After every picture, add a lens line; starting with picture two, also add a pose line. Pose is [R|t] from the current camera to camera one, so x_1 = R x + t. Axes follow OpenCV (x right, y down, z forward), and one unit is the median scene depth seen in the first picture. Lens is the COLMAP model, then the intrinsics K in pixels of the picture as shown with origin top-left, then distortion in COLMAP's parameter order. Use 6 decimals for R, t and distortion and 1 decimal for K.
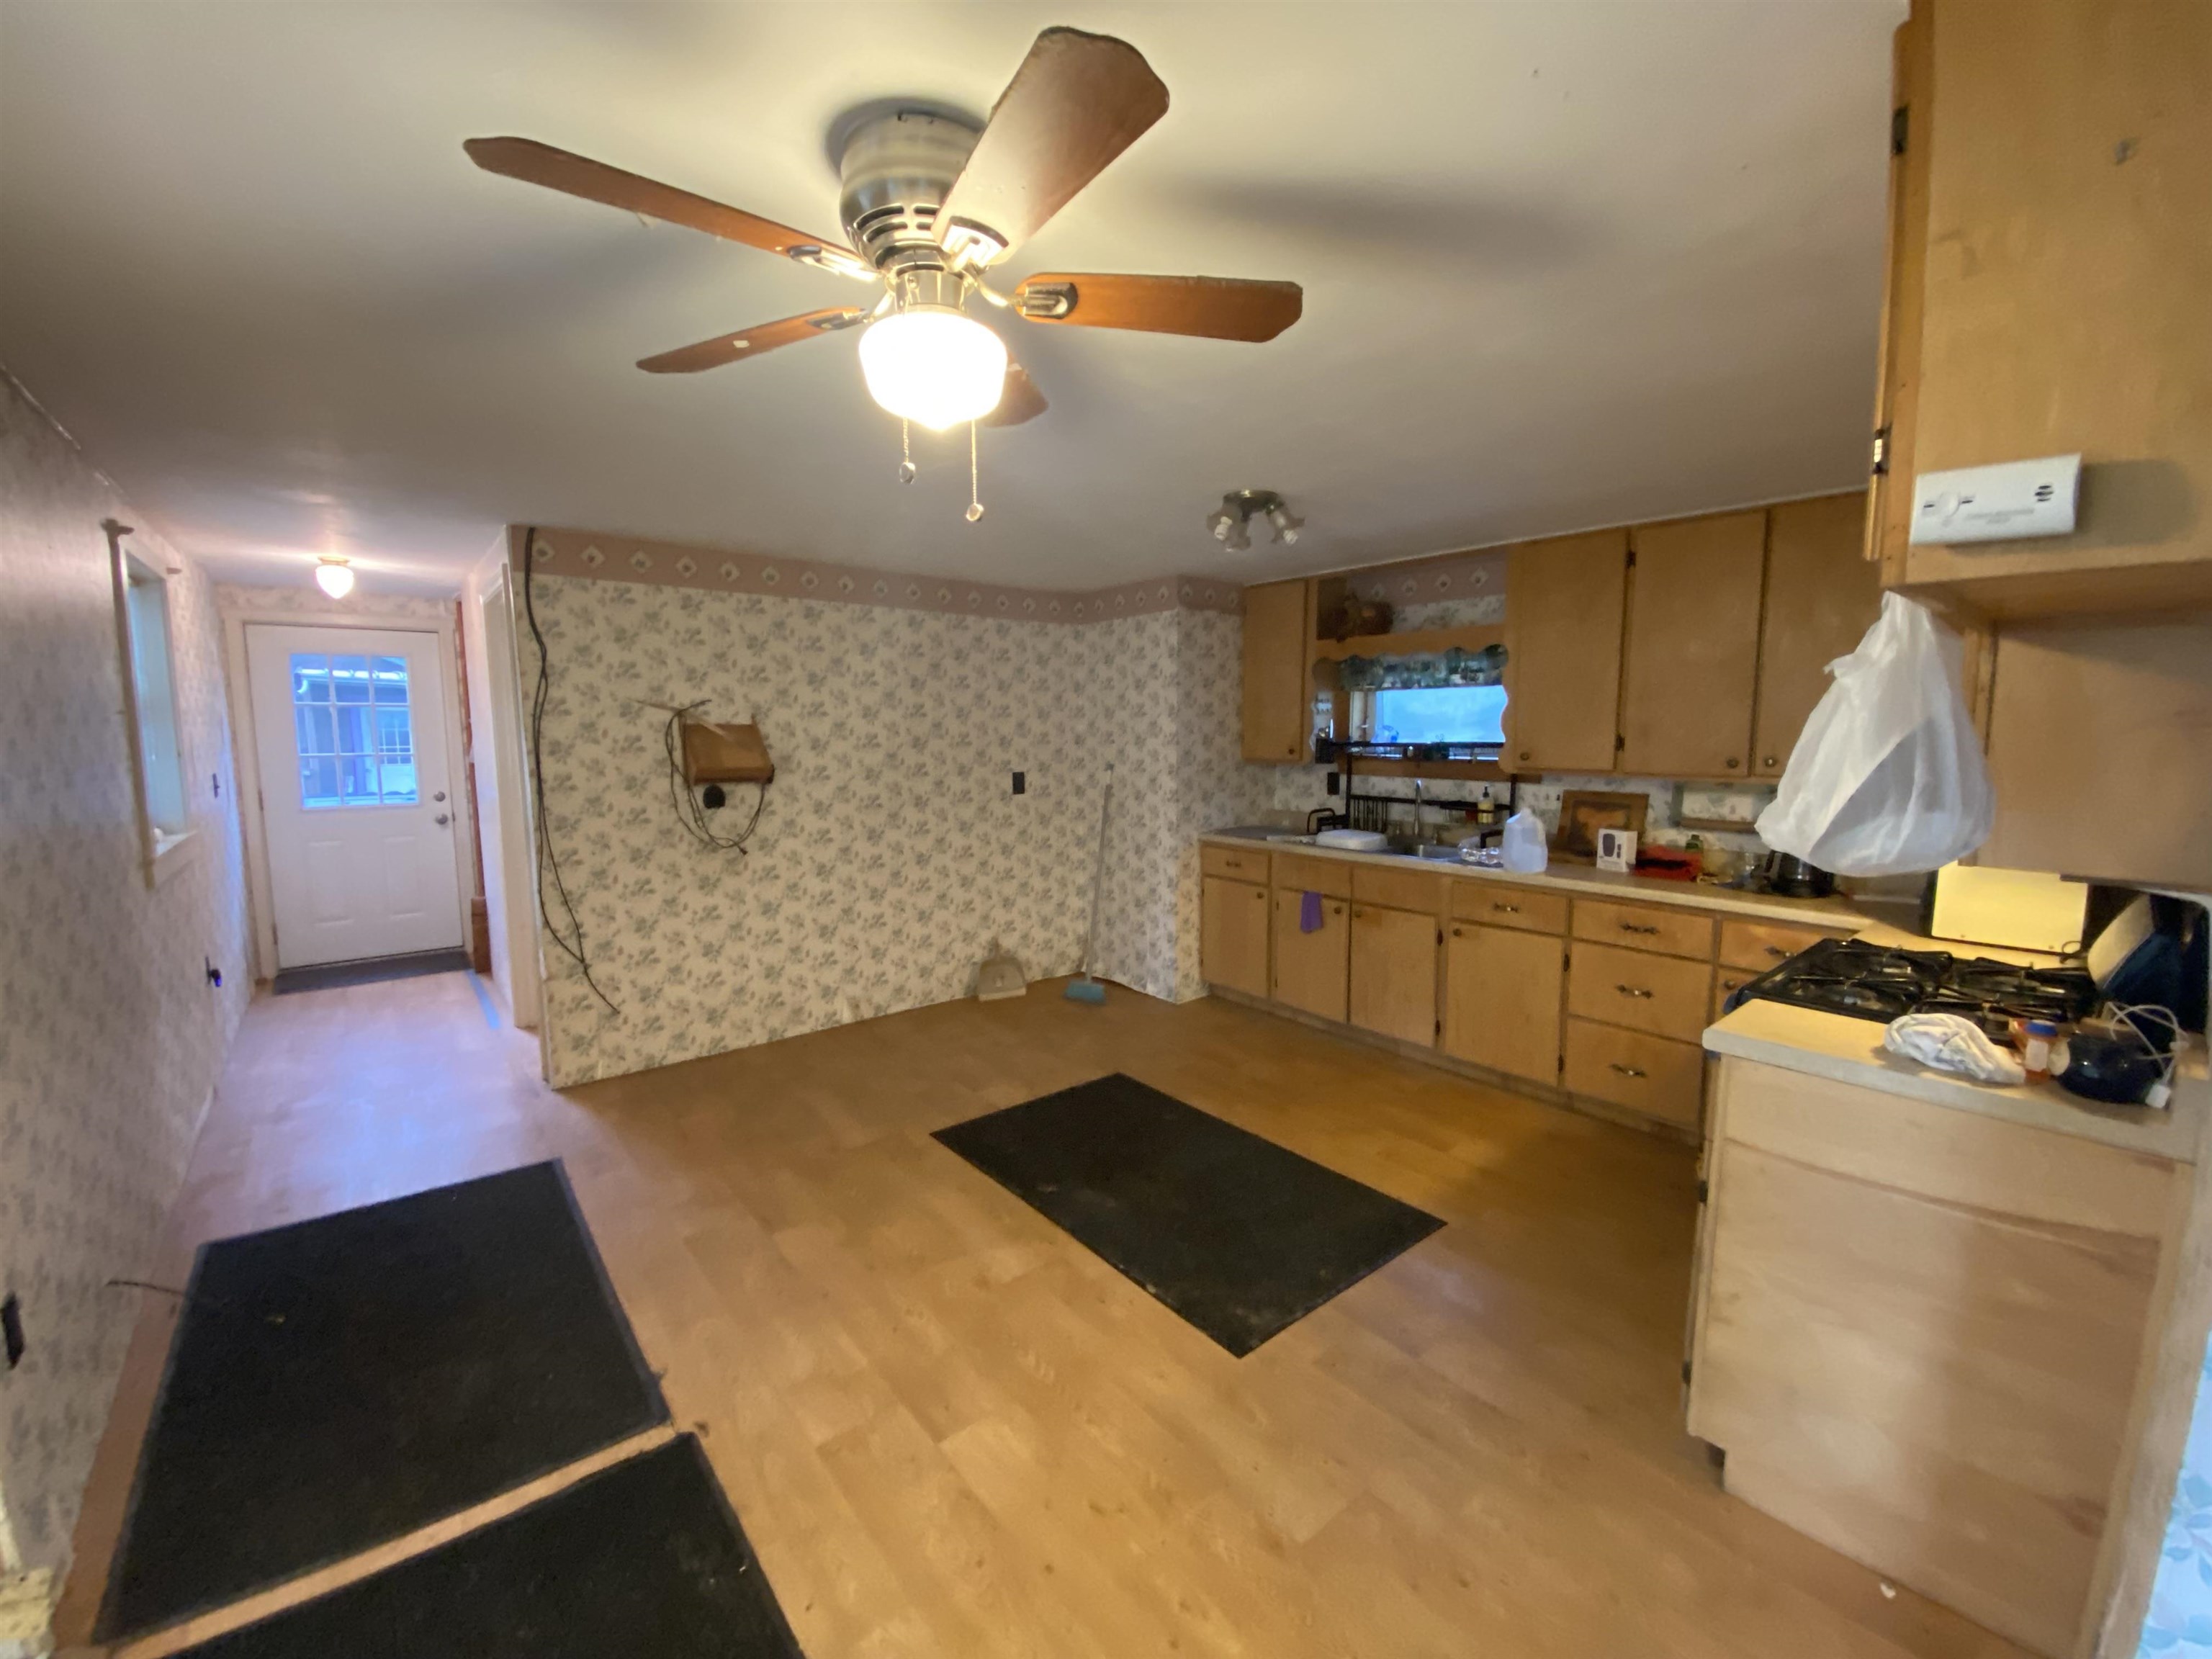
lens RADIAL K [[893.5, 0, 1092.1], [0, 893.5, 825.0], [0, 0, 1]] dist [0.003598, -0.010558]
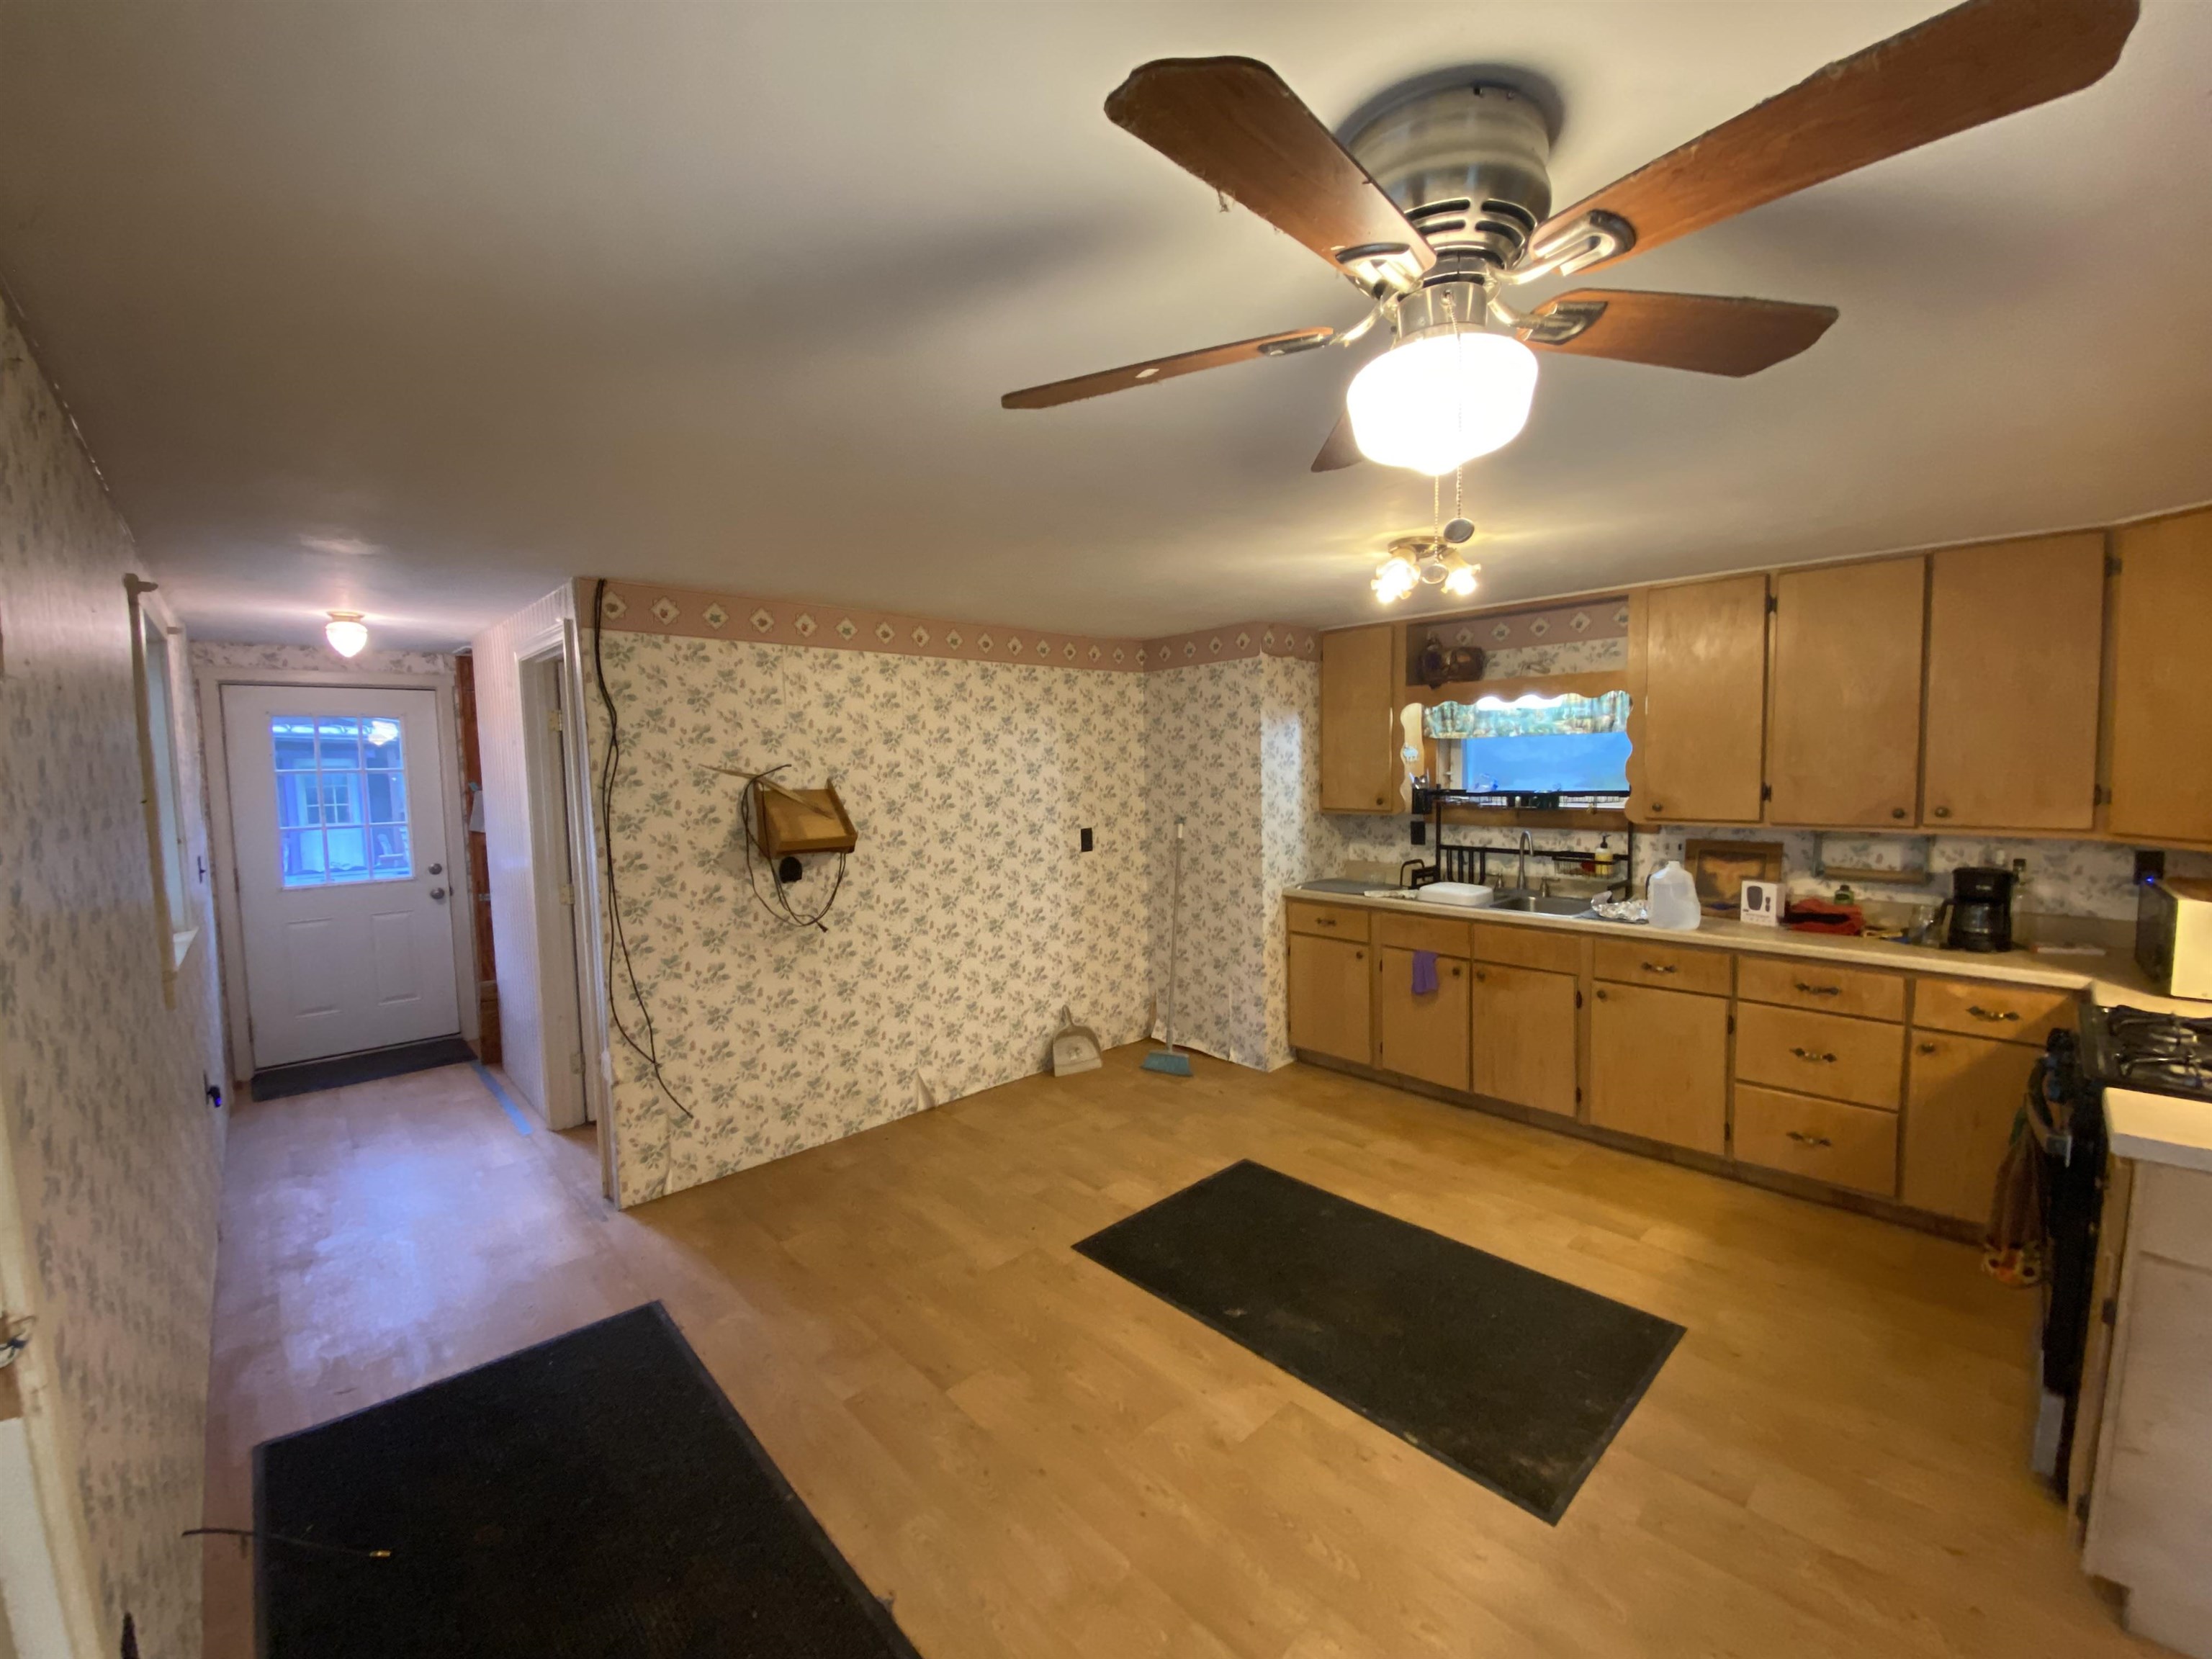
lens RADIAL K [[893.5, 0, 1084.1], [0, 893.5, 821.7], [0, 0, 1]] dist [0.003598, -0.010558]
pose [[0.997948, -0.023768, 0.059455, -0.185056], [0.026301, 0.998763, -0.042189, -0.035472], [-0.058379, 0.043666, 0.997339, 0.076392]]
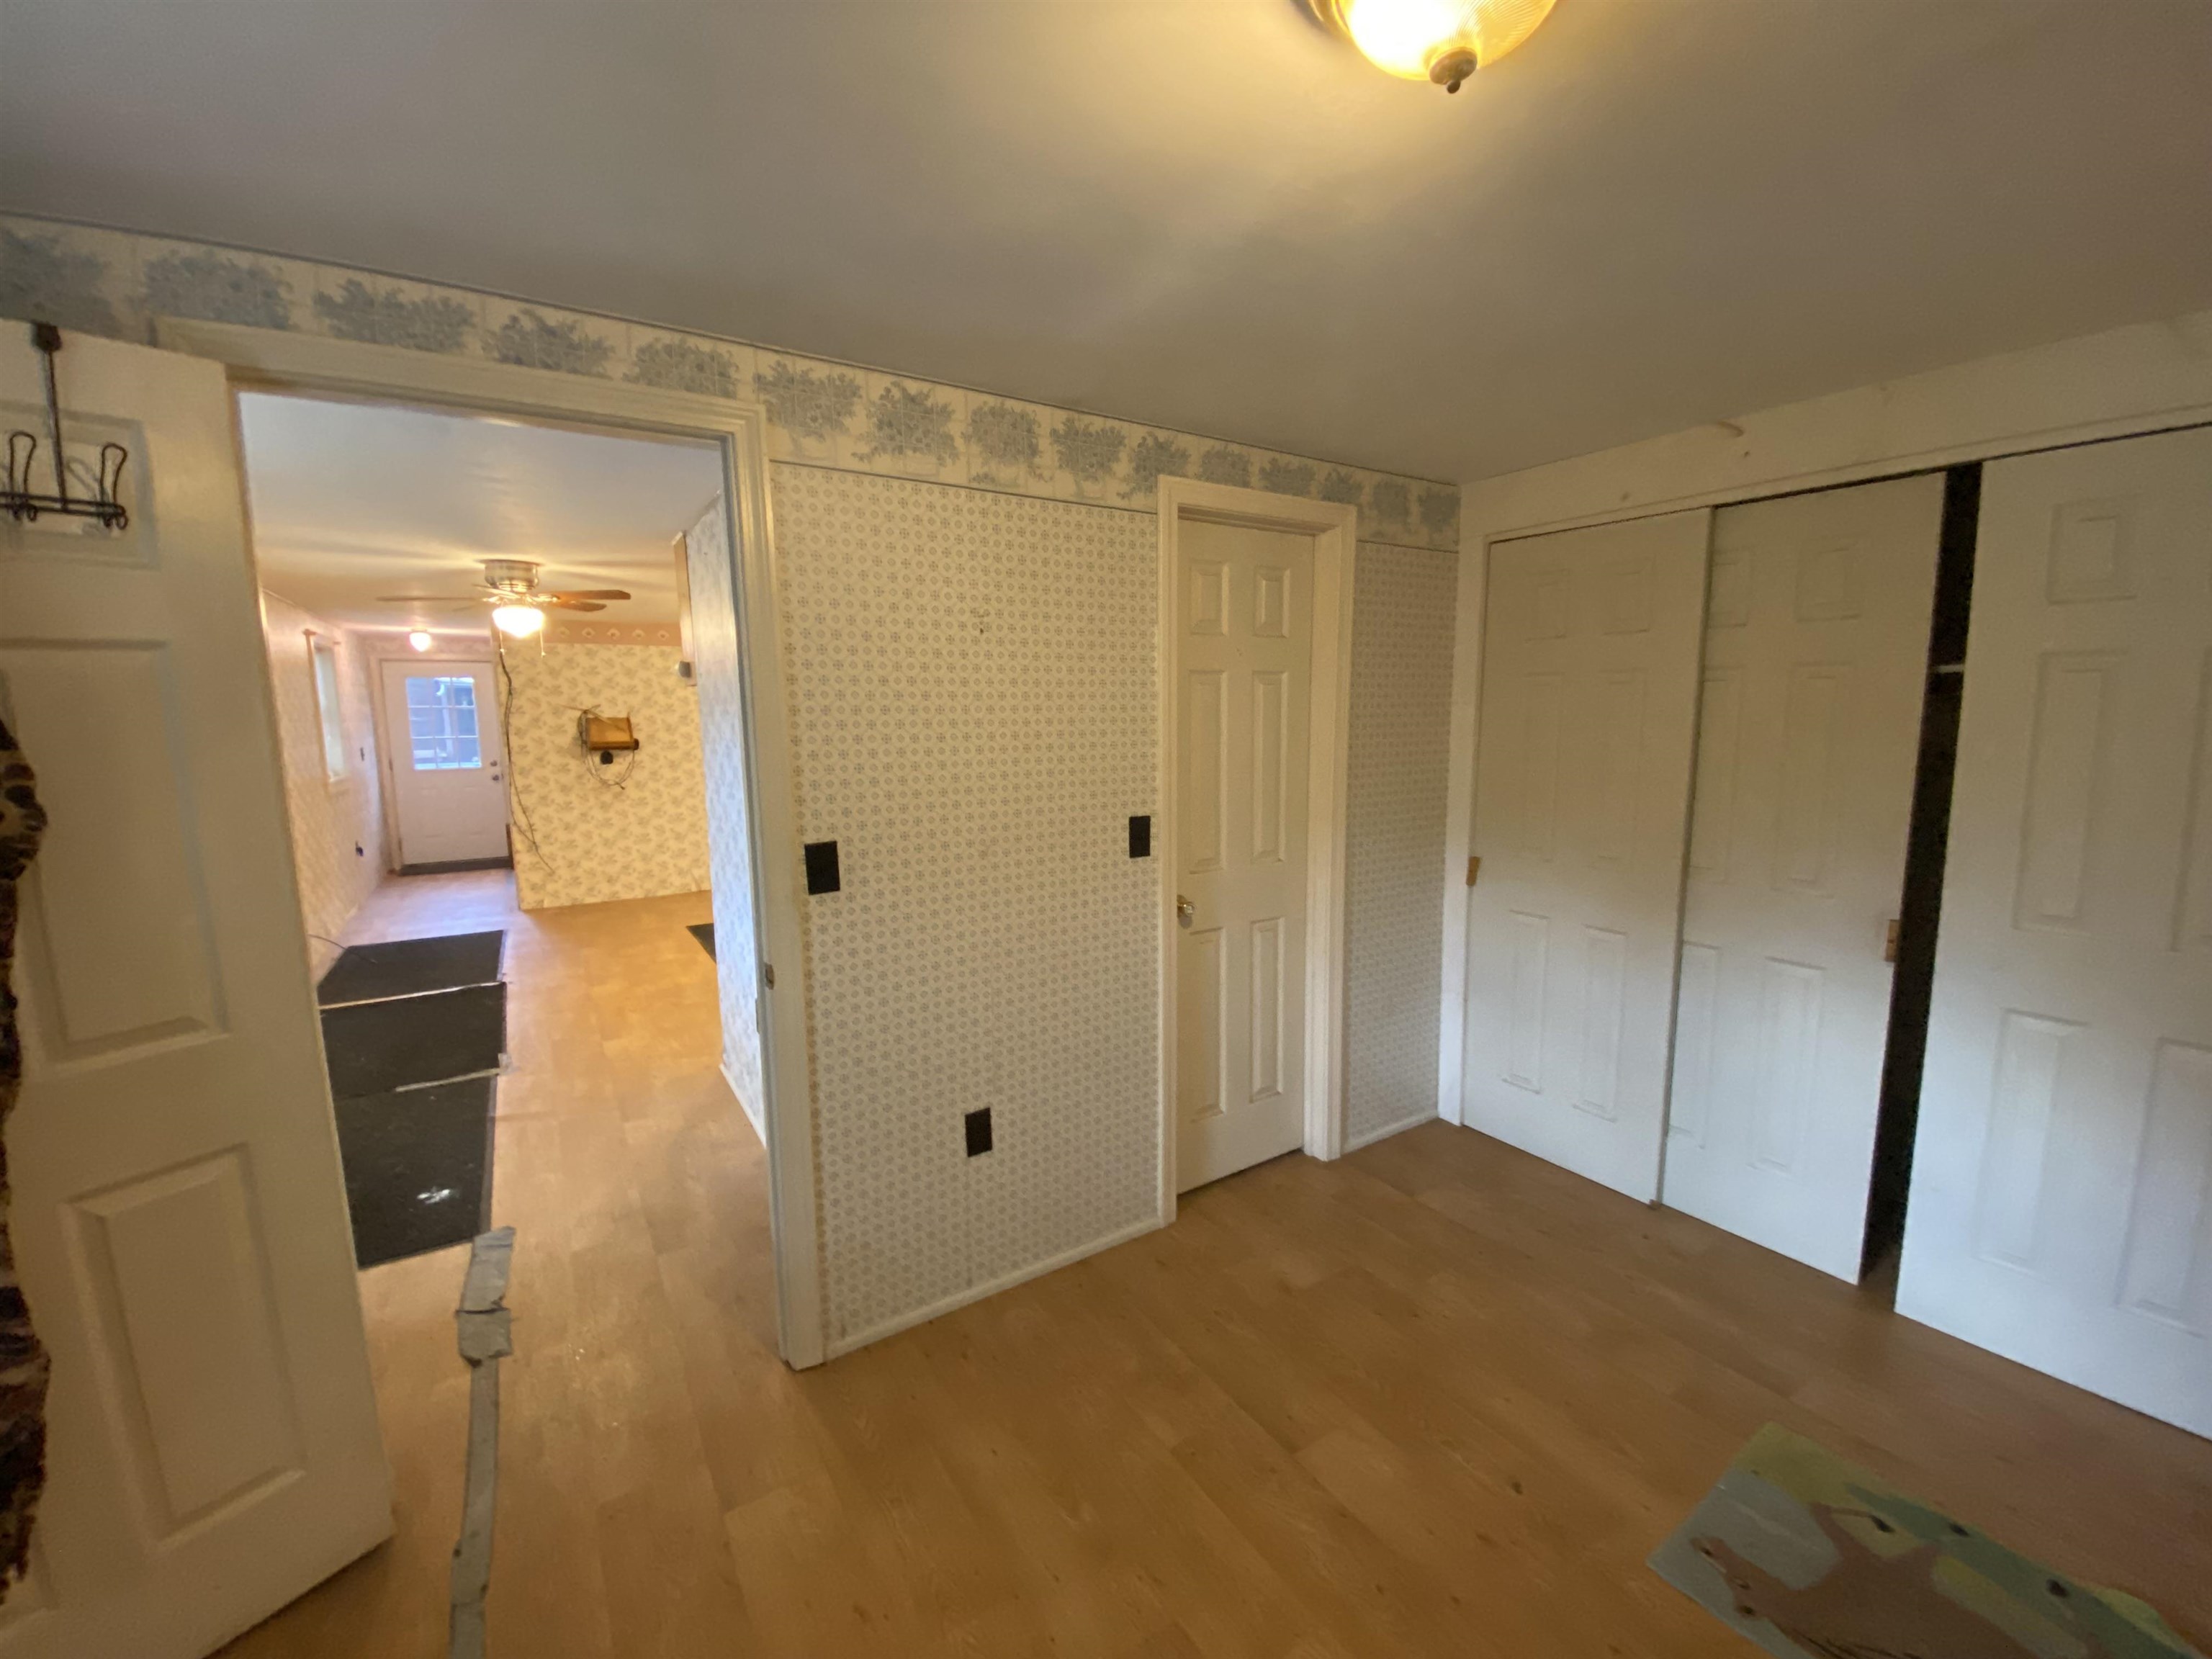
lens RADIAL K [[893.5, 0, 1091.6], [0, 893.5, 833.3], [0, 0, 1]] dist [0.003598, -0.010558]
pose [[0.992971, 0.006356, -0.118189, 0.807991], [-0.003697, 0.999736, 0.022698, 0.080805], [0.118302, -0.022102, 0.992732, -0.725404]]
